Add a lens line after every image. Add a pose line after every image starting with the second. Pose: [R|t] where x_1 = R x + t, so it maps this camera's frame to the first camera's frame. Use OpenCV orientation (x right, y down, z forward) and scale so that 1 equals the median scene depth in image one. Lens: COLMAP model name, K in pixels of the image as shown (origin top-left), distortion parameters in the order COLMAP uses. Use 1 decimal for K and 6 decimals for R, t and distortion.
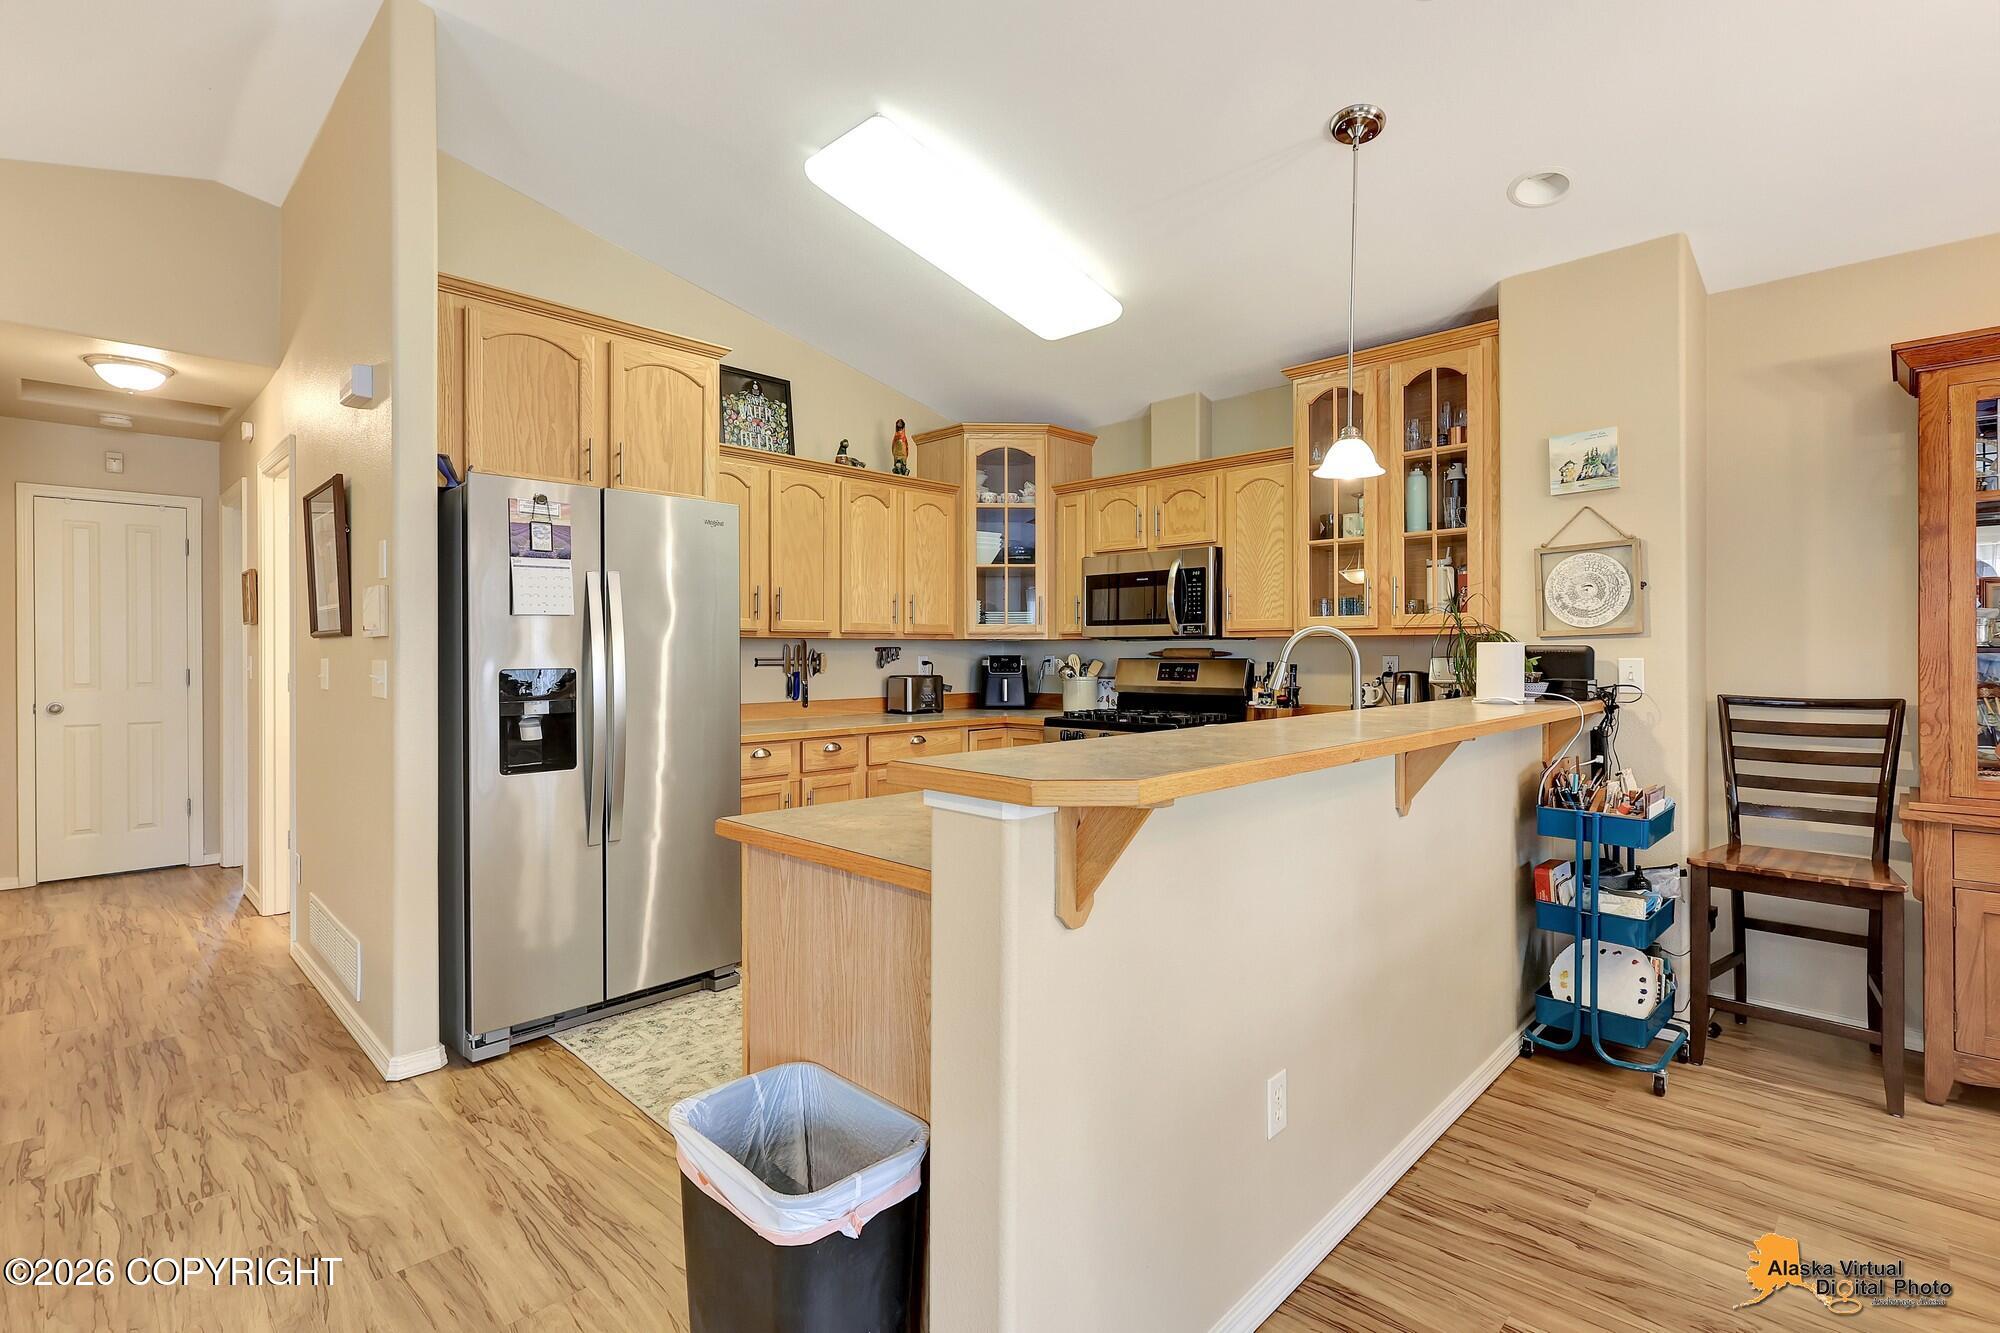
lens RADIAL K [[924.4, 0, 1004.4], [0, 924.4, 656.5], [0, 0, 1]] dist [-0.001581, -0.000800]
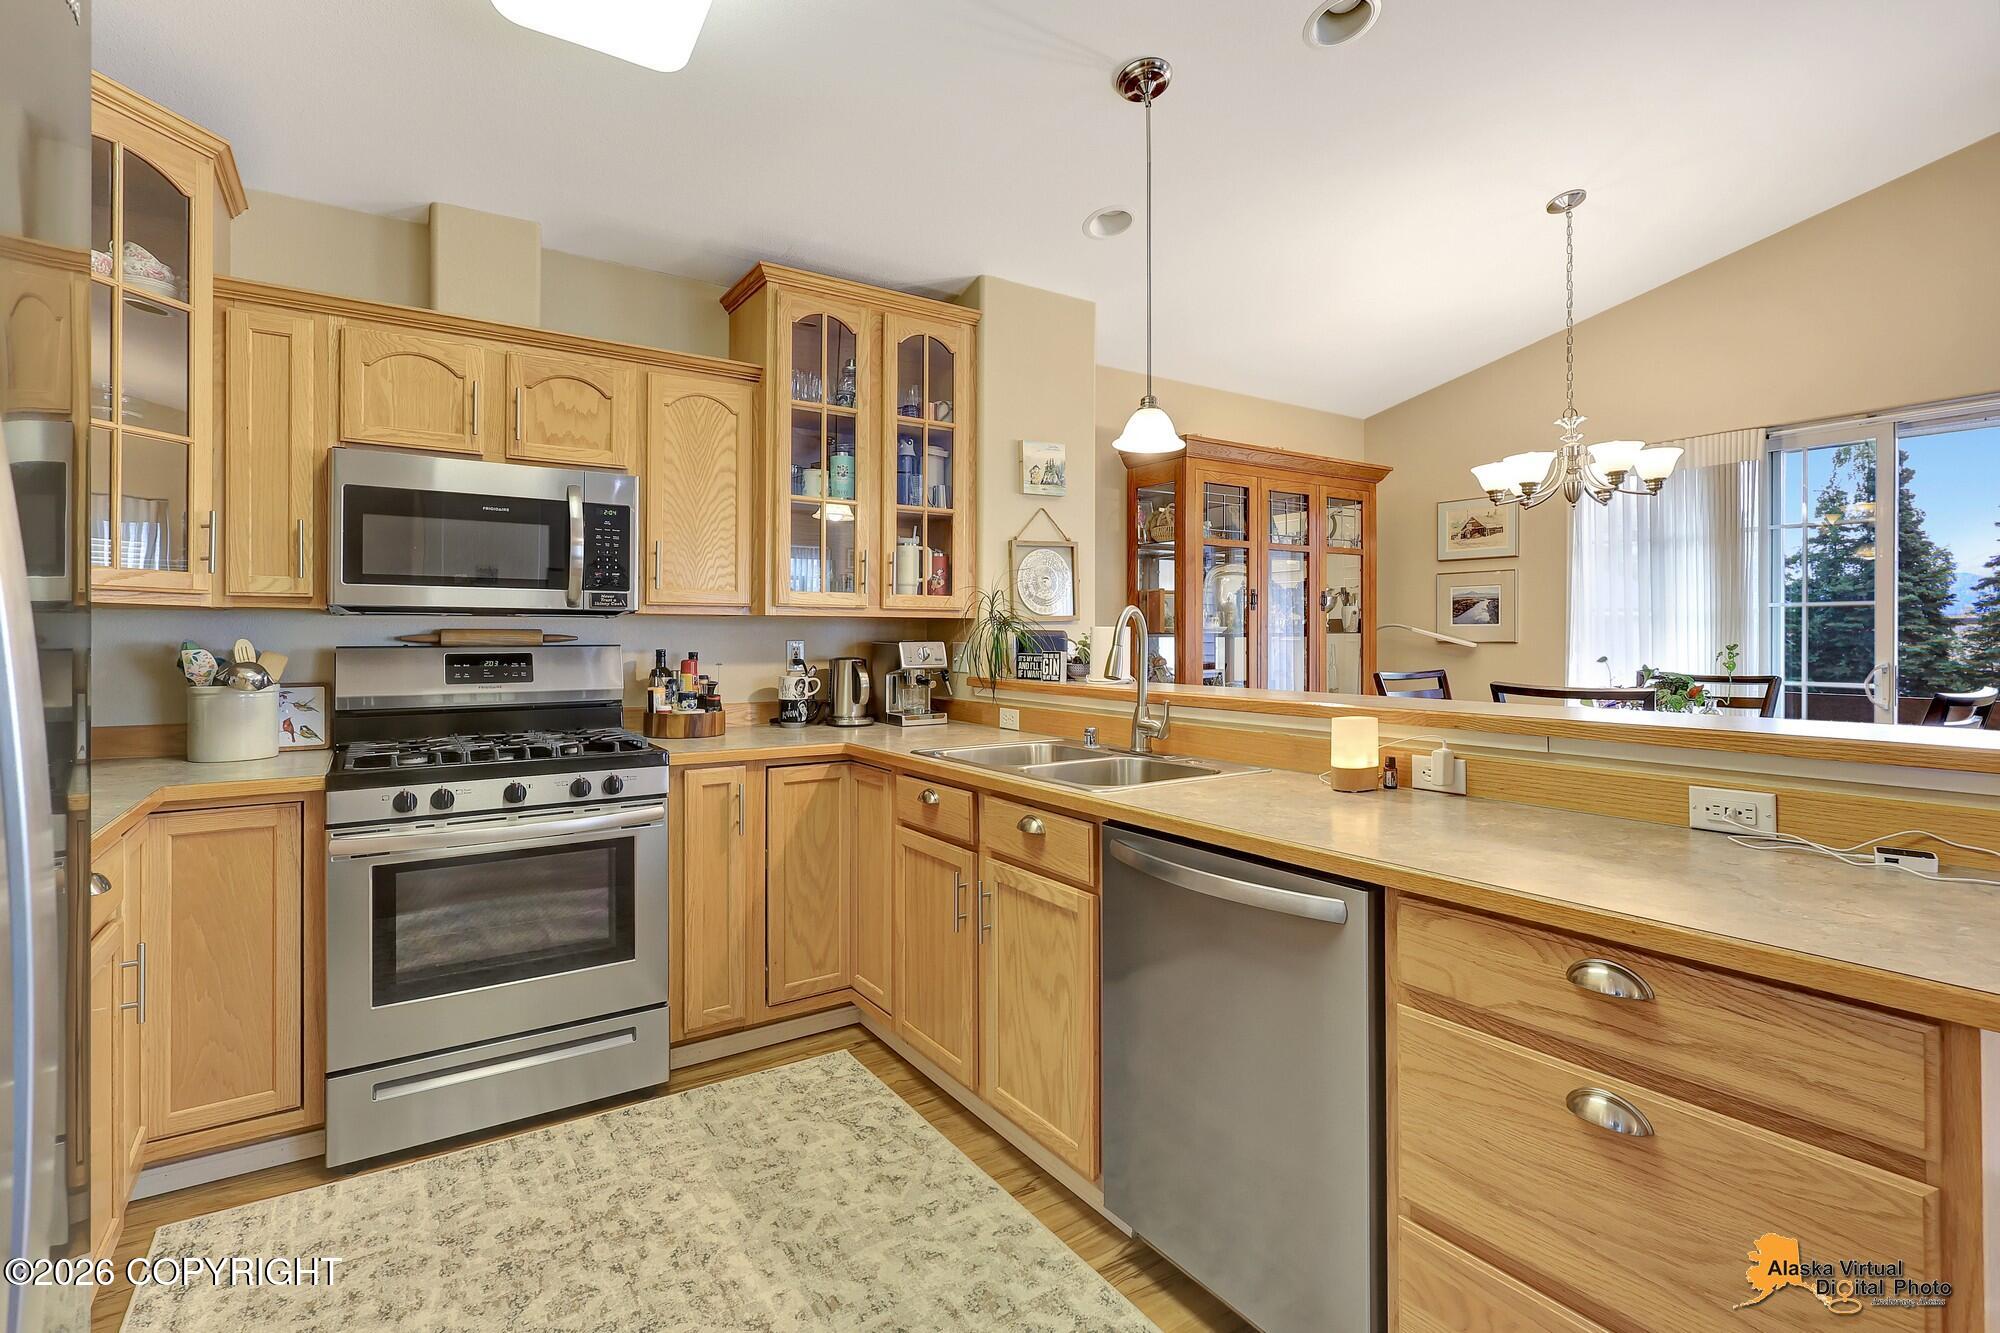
lens RADIAL K [[924.4, 0, 996.4], [0, 924.4, 639.5], [0, 0, 1]] dist [-0.001581, -0.000800]
pose [[0.213732, -0.000816, 0.976892, -0.401040], [0.004174, 0.999991, -0.000078, -0.001012], [-0.976883, 0.004094, 0.213733, 0.659506]]
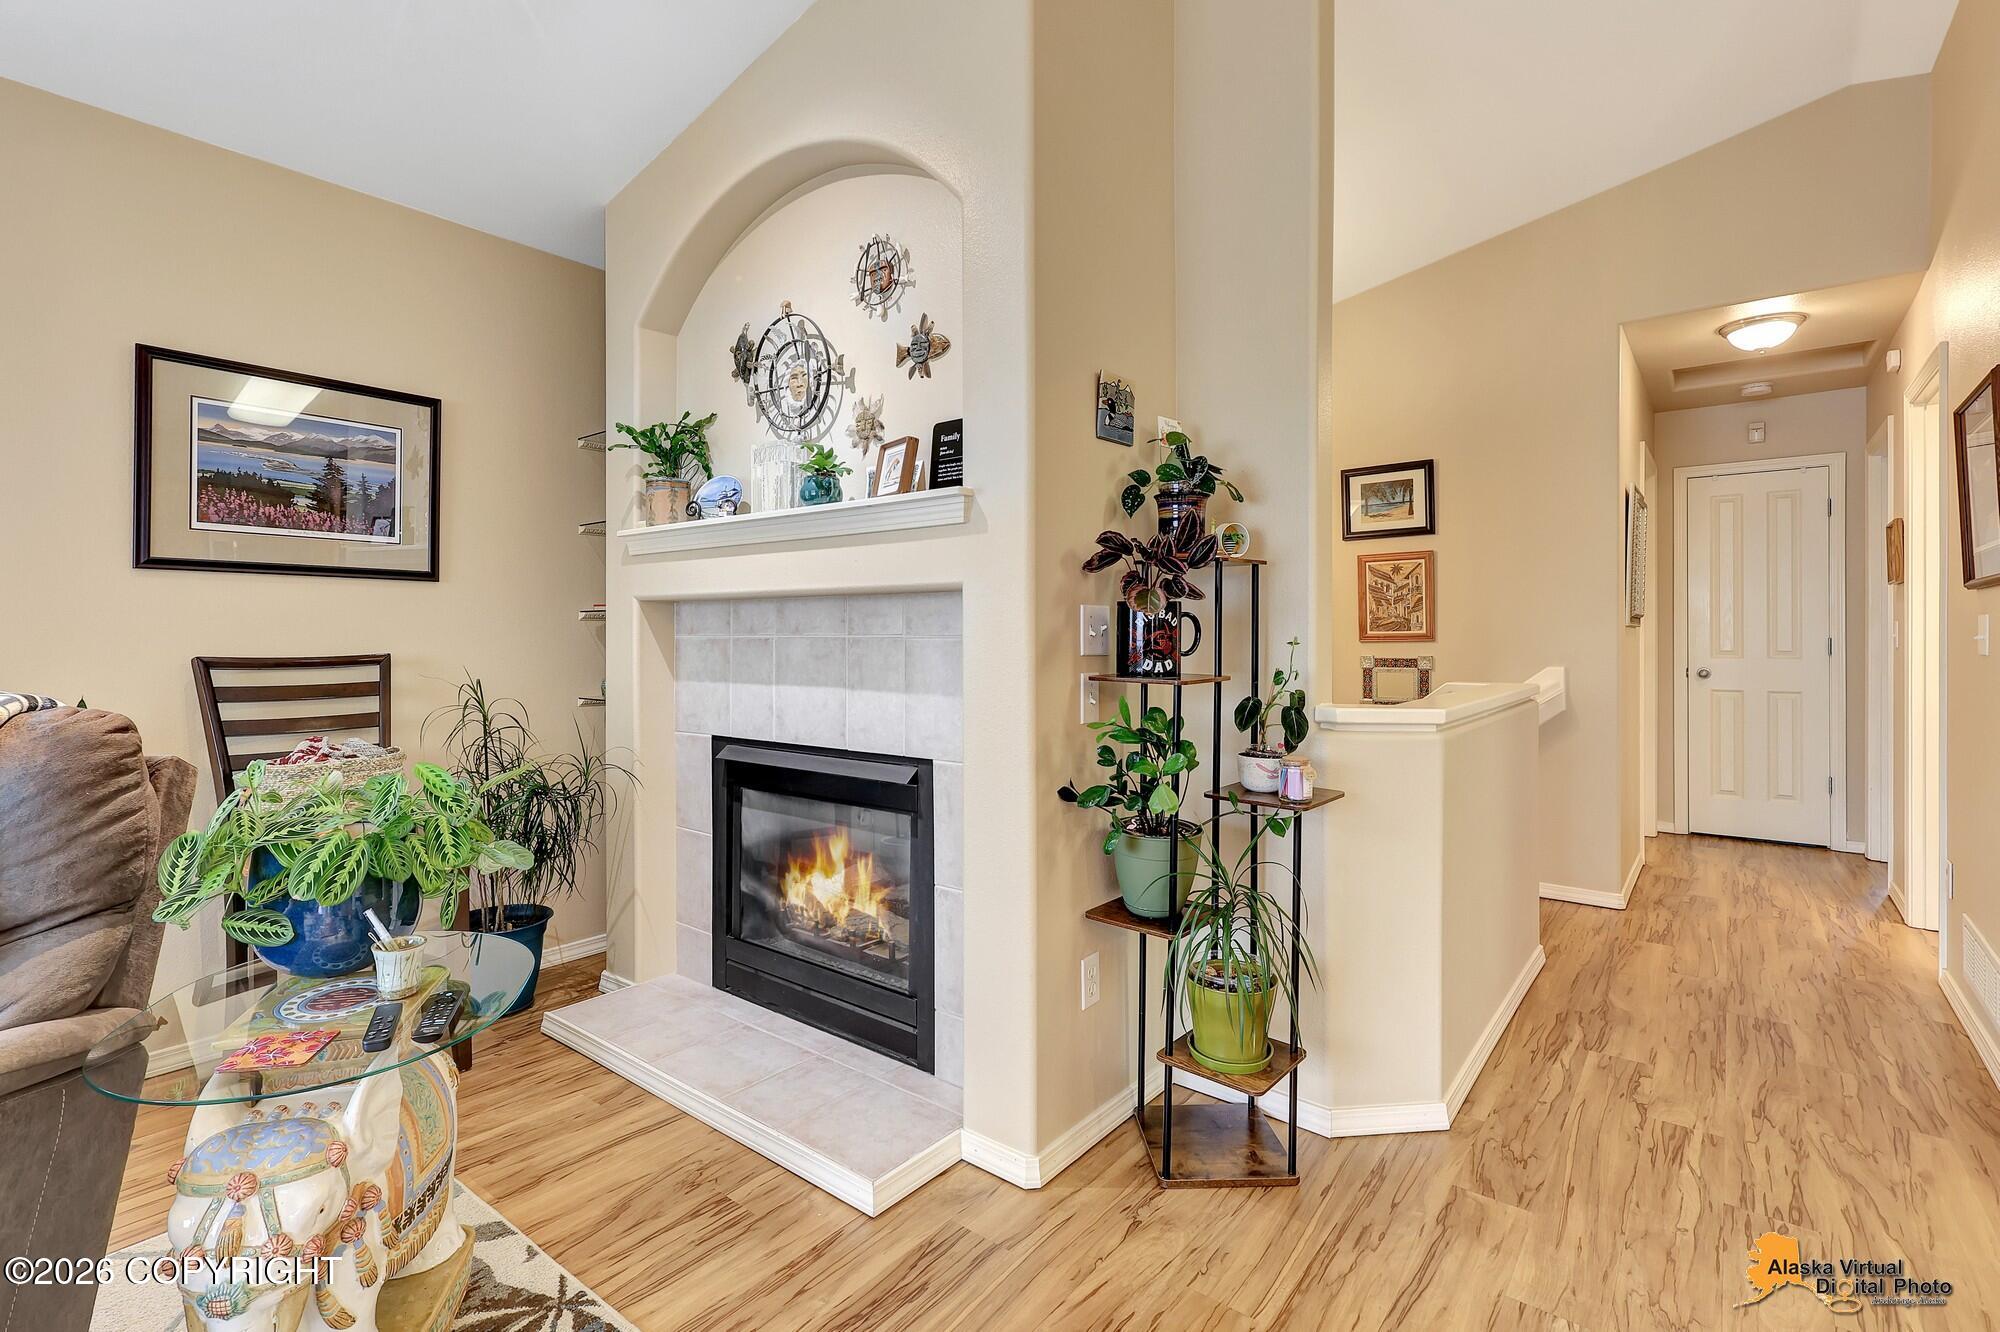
lens RADIAL K [[924.4, 0, 969.4], [0, 924.4, 641.1], [0, 0, 1]] dist [-0.001581, -0.000800]
pose [[0.081032, 0.008280, -0.996677, -0.031525], [-0.002097, 0.999965, 0.008137, 0.014479], [0.996709, 0.001430, 0.081047, 0.073835]]
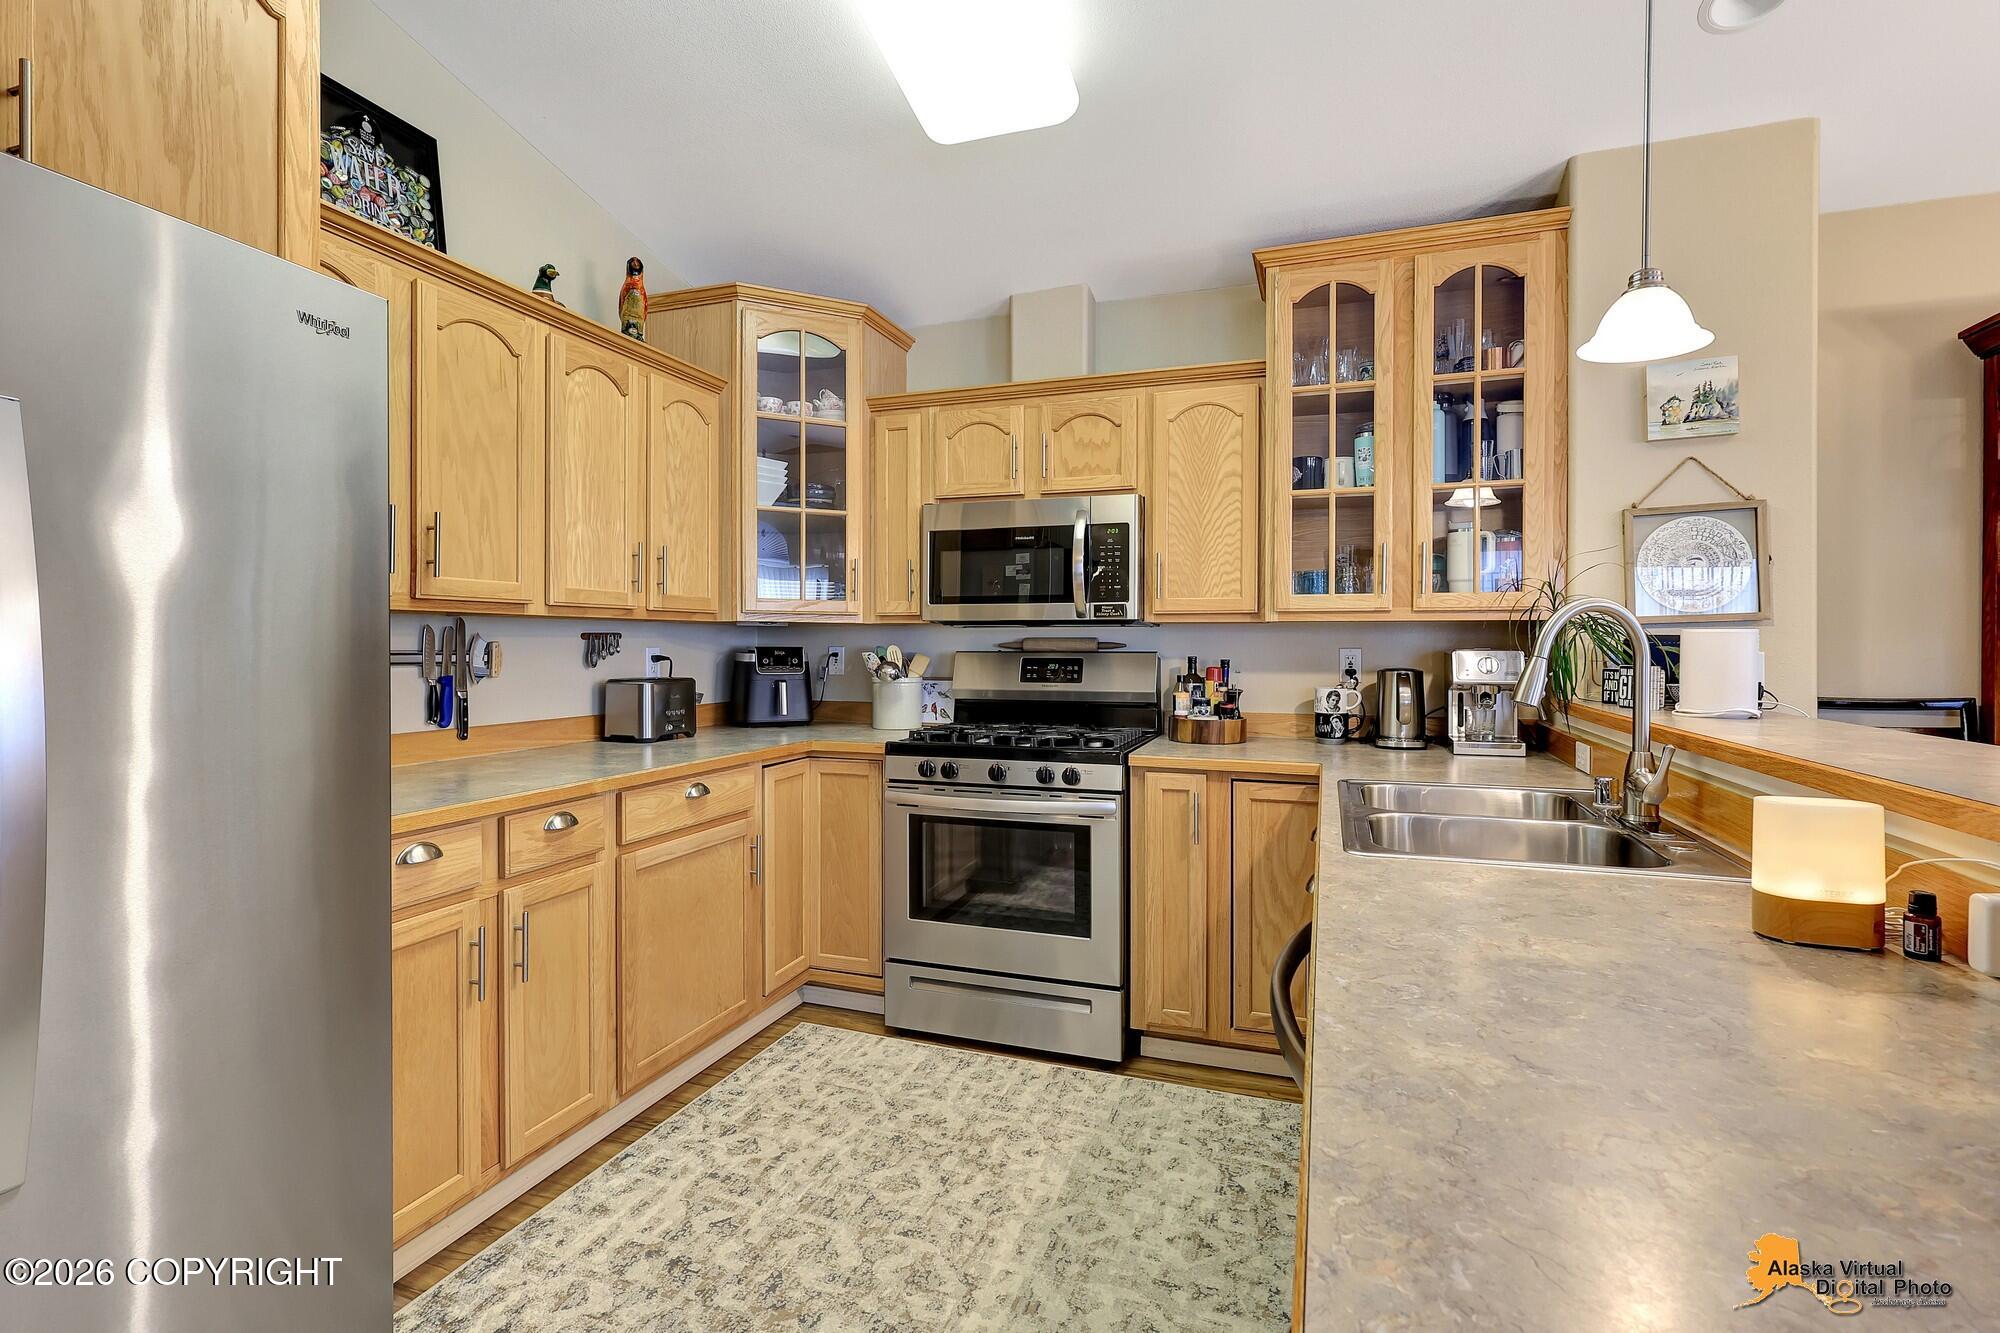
lens RADIAL K [[924.4, 0, 994.6], [0, 924.4, 650.9], [0, 0, 1]] dist [-0.001581, -0.000800]
pose [[0.910785, 0.000008, 0.412880, -0.183396], [-0.001445, 0.999994, 0.003168, -0.000720], [-0.412878, -0.003482, 0.910780, 0.432671]]
